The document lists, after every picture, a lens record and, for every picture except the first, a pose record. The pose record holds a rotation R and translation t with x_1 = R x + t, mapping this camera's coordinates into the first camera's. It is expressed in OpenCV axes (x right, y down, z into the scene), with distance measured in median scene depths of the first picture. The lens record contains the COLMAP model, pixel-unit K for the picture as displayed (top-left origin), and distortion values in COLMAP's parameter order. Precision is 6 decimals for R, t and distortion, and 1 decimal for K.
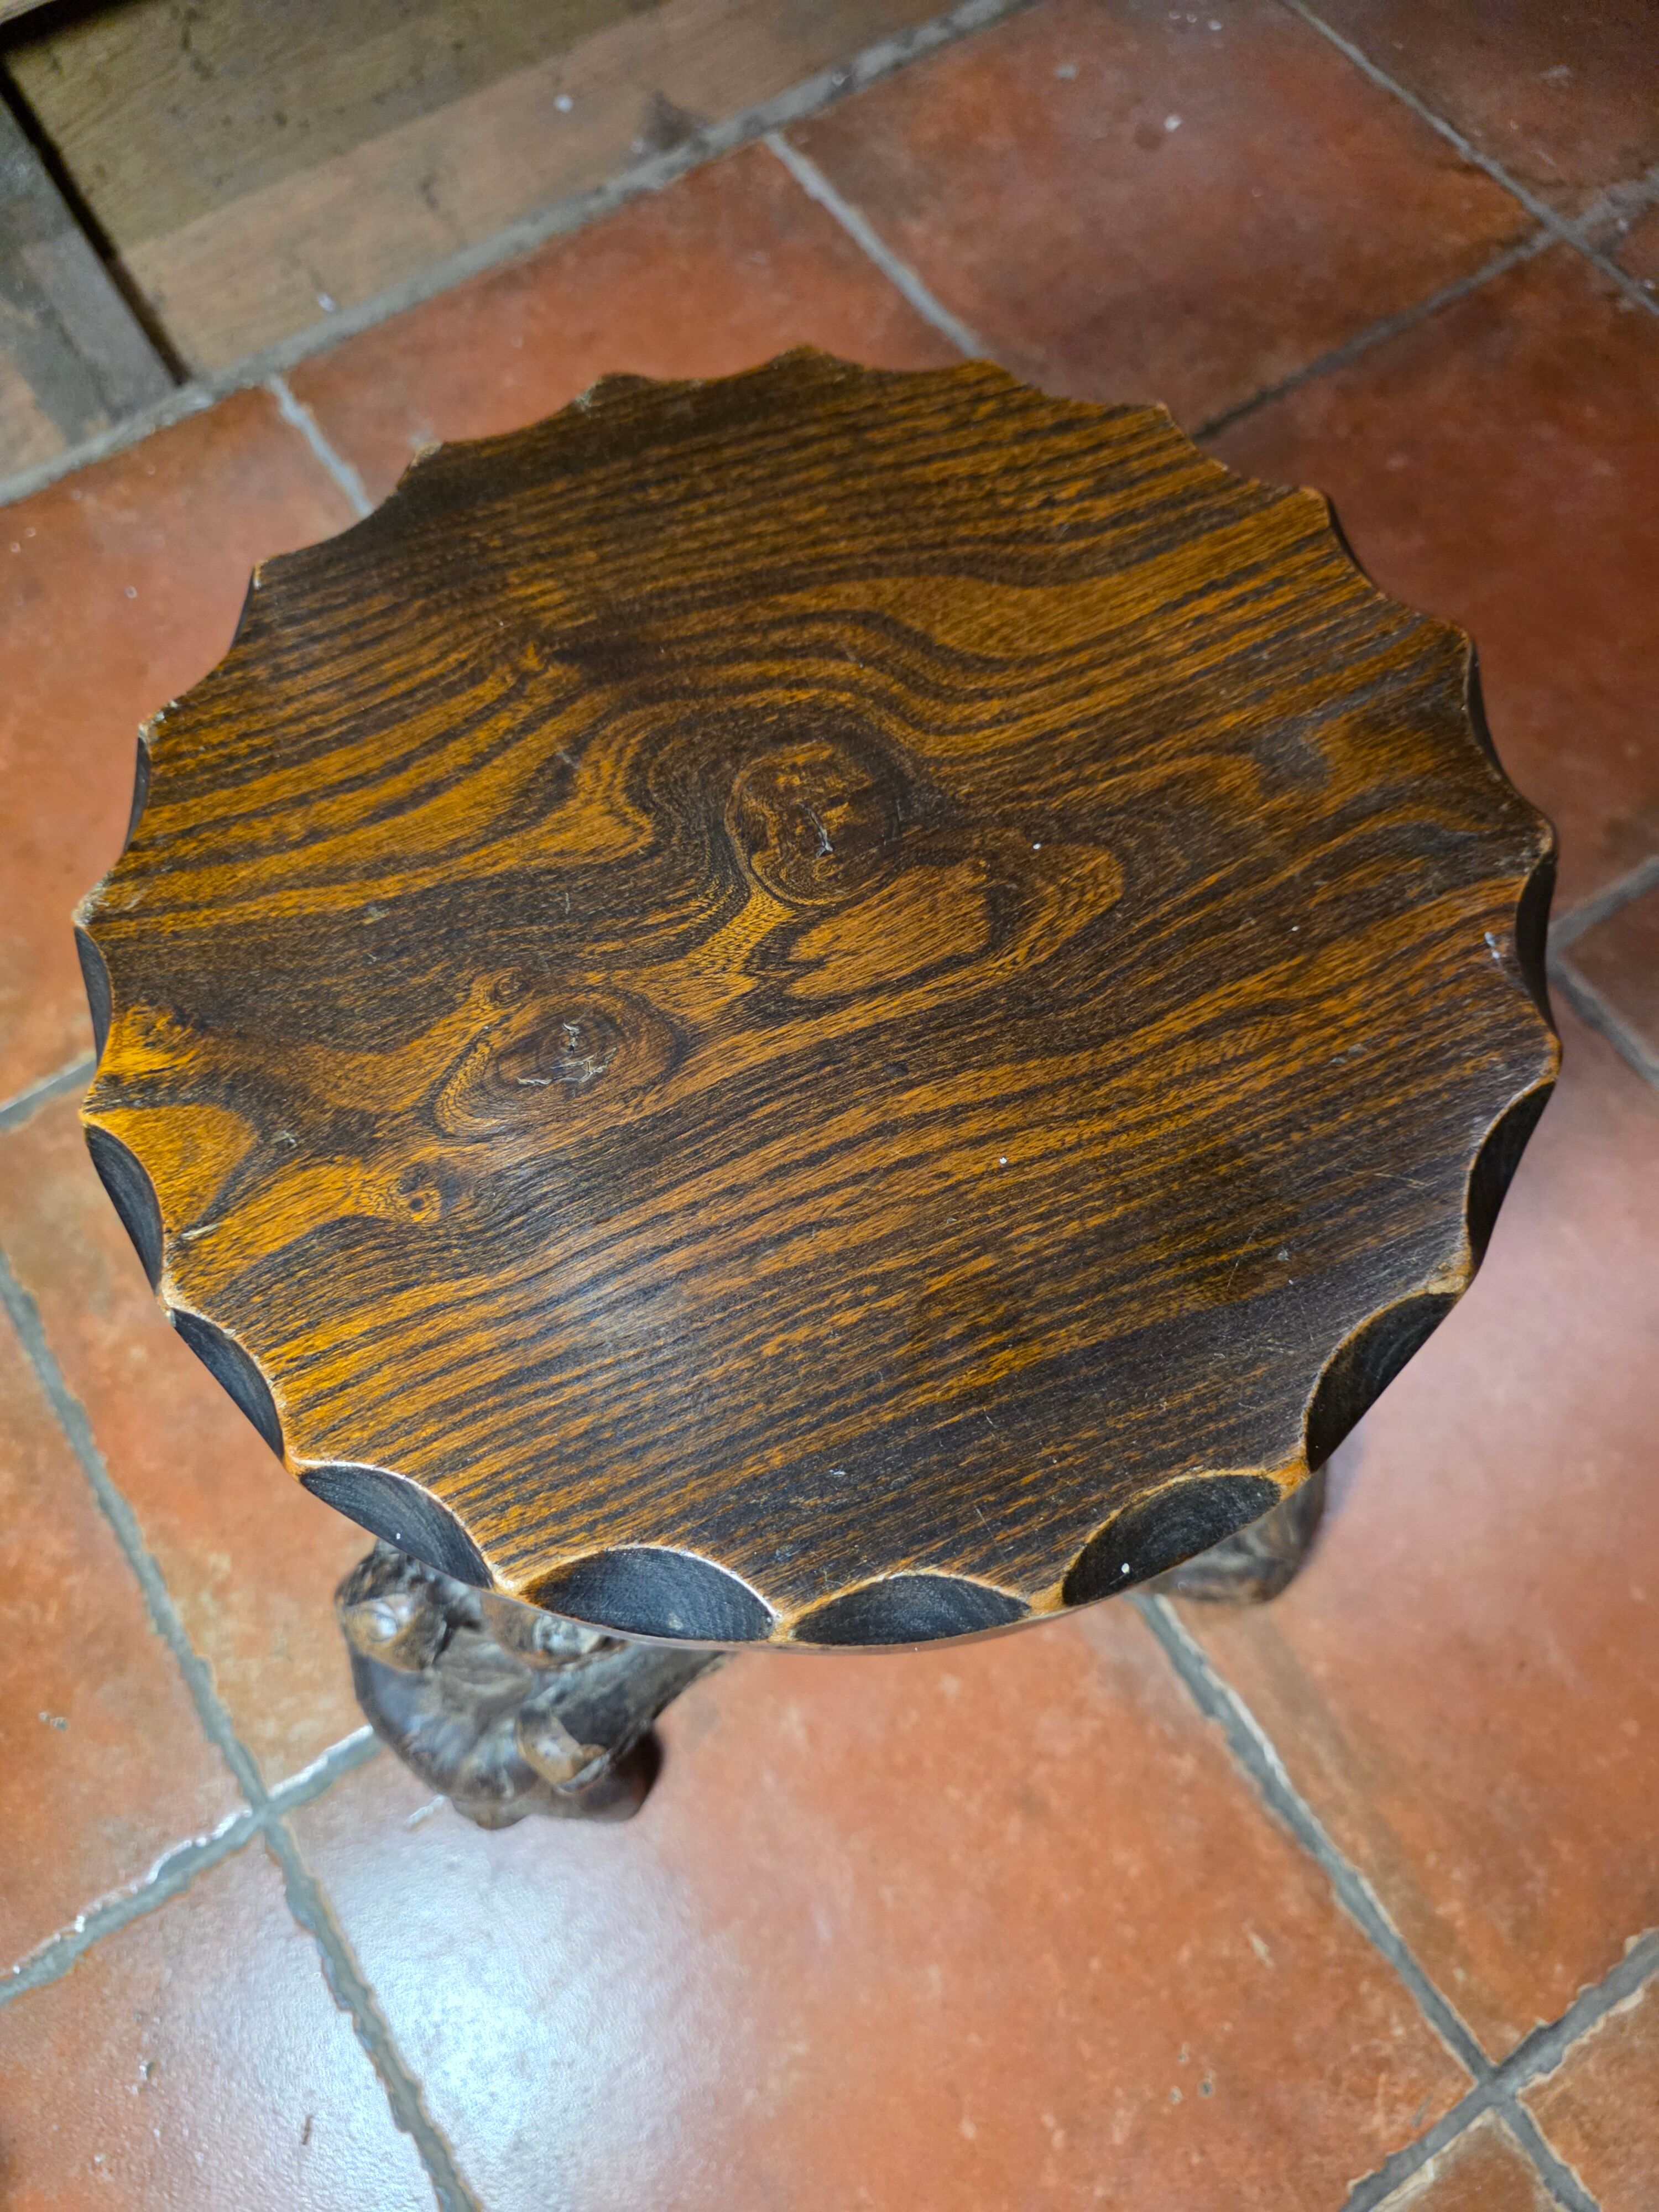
lens RADIAL K [[1519.1, 0, 829.5], [0, 1519.1, 1106.0], [0, 0, 1]] dist [-0.003044, -0.002986]
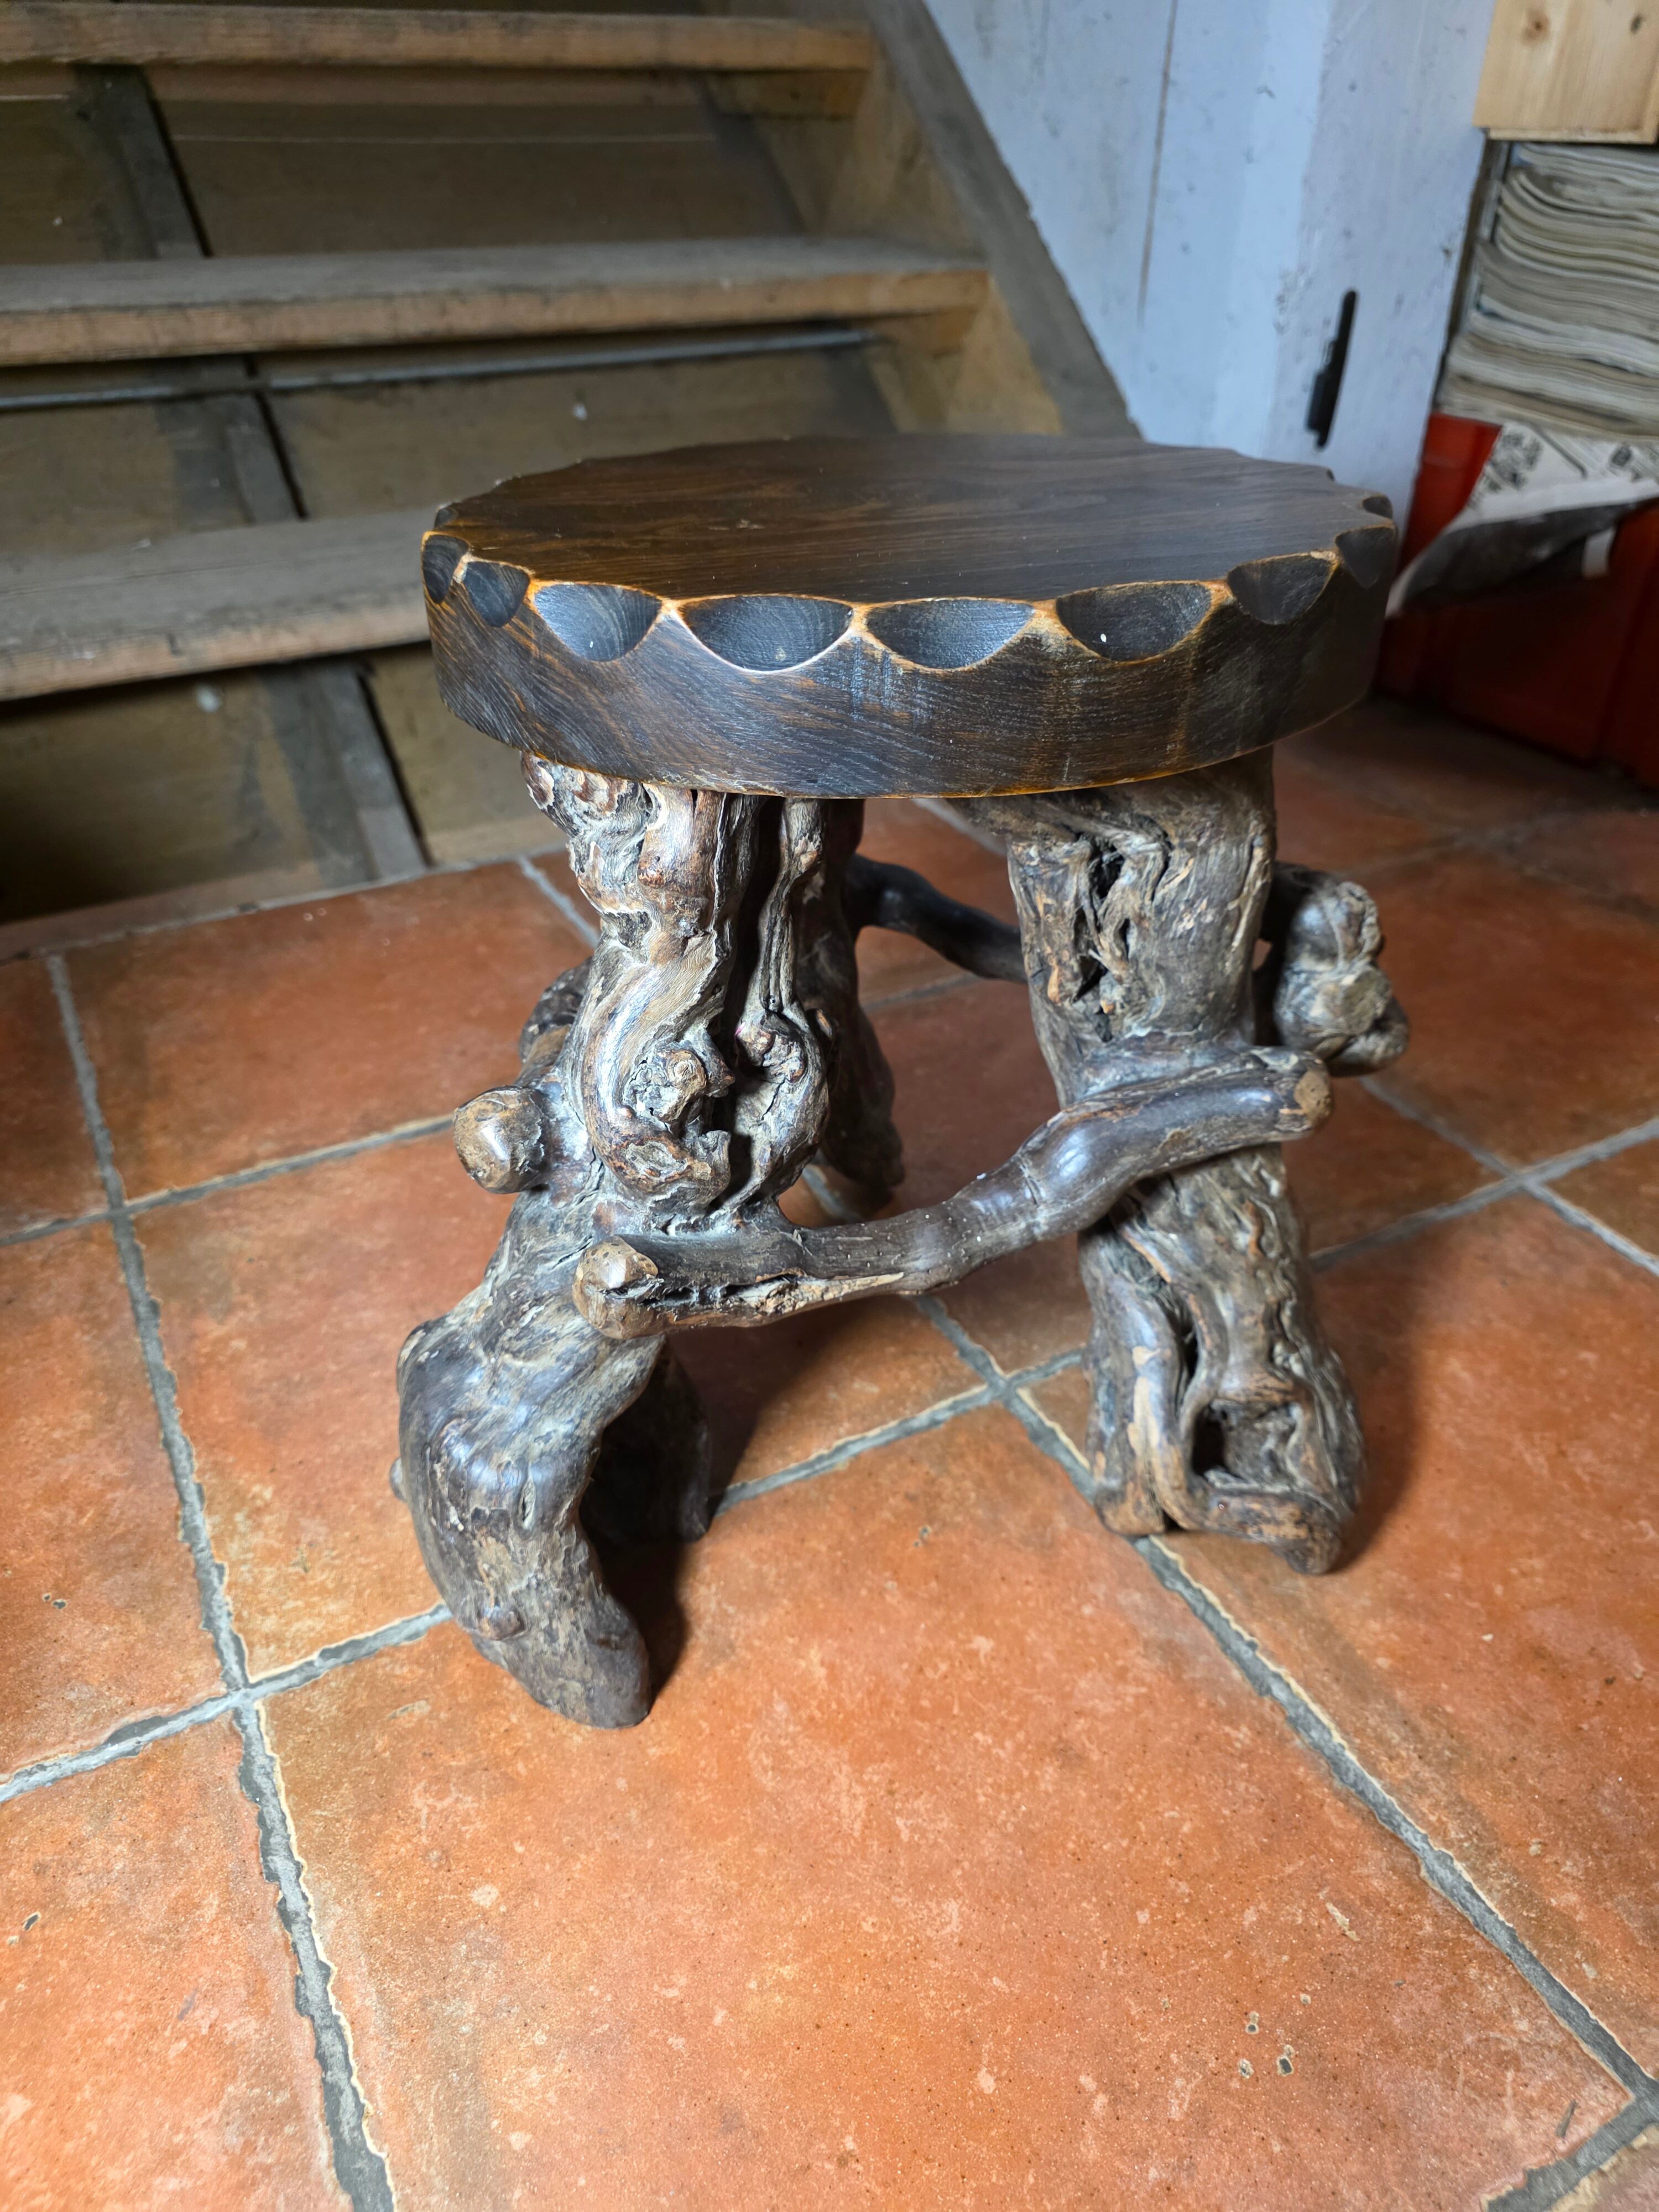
lens RADIAL K [[1518.8, 0, 821.4], [0, 1518.8, 1118.7], [0, 0, 1]] dist [0.005429, -0.003121]
pose [[0.995131, 0.065356, -0.073776, 0.029237], [-0.096142, 0.808494, -0.580599, 0.704687], [0.021702, 0.584865, 0.810841, 0.044858]]
